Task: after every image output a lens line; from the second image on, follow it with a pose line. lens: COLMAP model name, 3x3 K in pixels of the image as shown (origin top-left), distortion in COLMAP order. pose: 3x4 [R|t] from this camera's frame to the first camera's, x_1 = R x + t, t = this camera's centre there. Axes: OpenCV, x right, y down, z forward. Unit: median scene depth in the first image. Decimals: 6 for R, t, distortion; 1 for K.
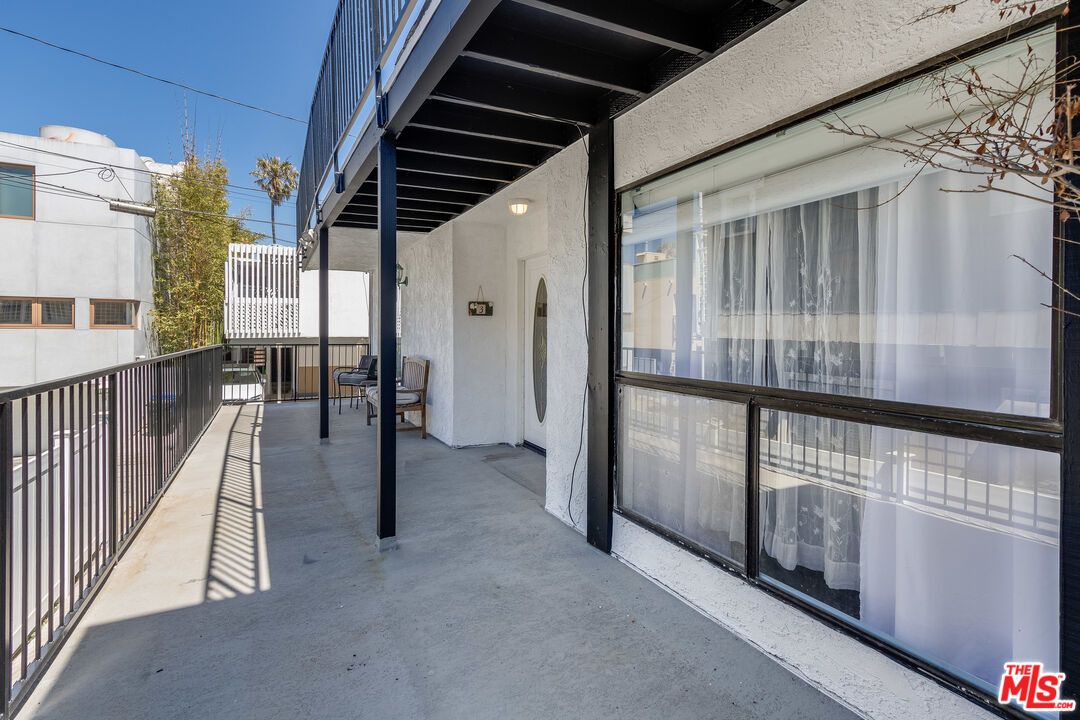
lens RADIAL K [[541.7, 0, 537.3], [0, 541.7, 347.8], [0, 0, 1]] dist [0.001550, 0.000168]
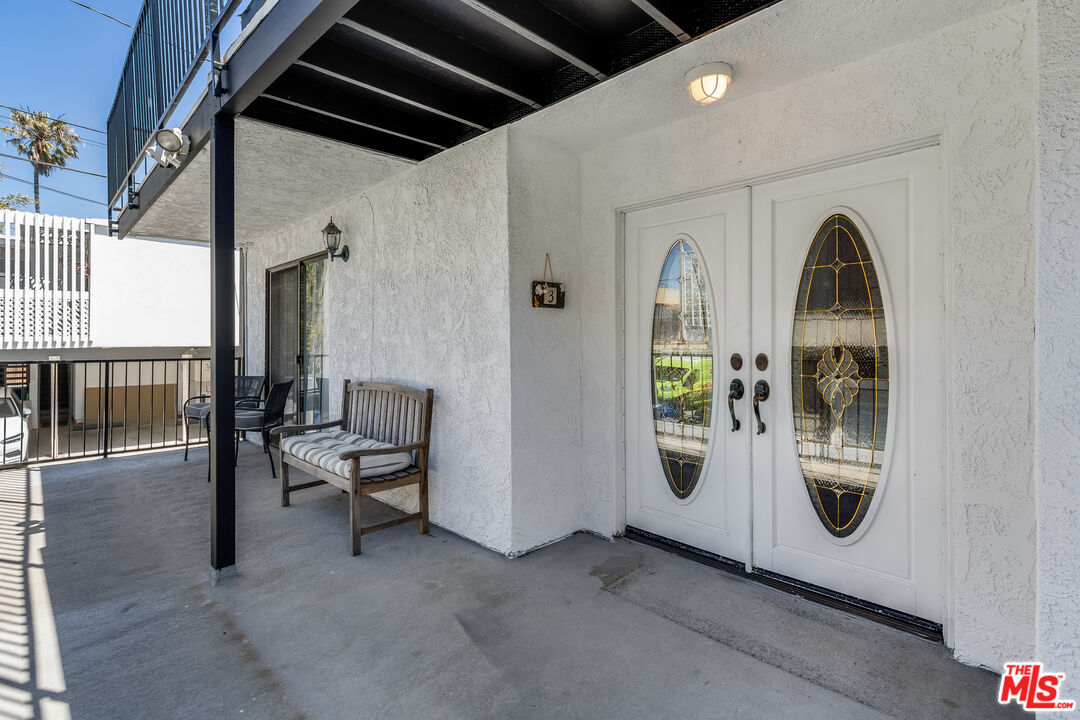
lens RADIAL K [[521.7, 0, 538.4], [0, 521.7, 345.9], [0, 0, 1]] dist [0.001268, -0.000405]
pose [[0.949874, -0.005688, 0.312580, -0.205065], [0.011252, 0.999809, -0.016000, -0.008503], [-0.312430, 0.018715, 0.949757, 0.362822]]
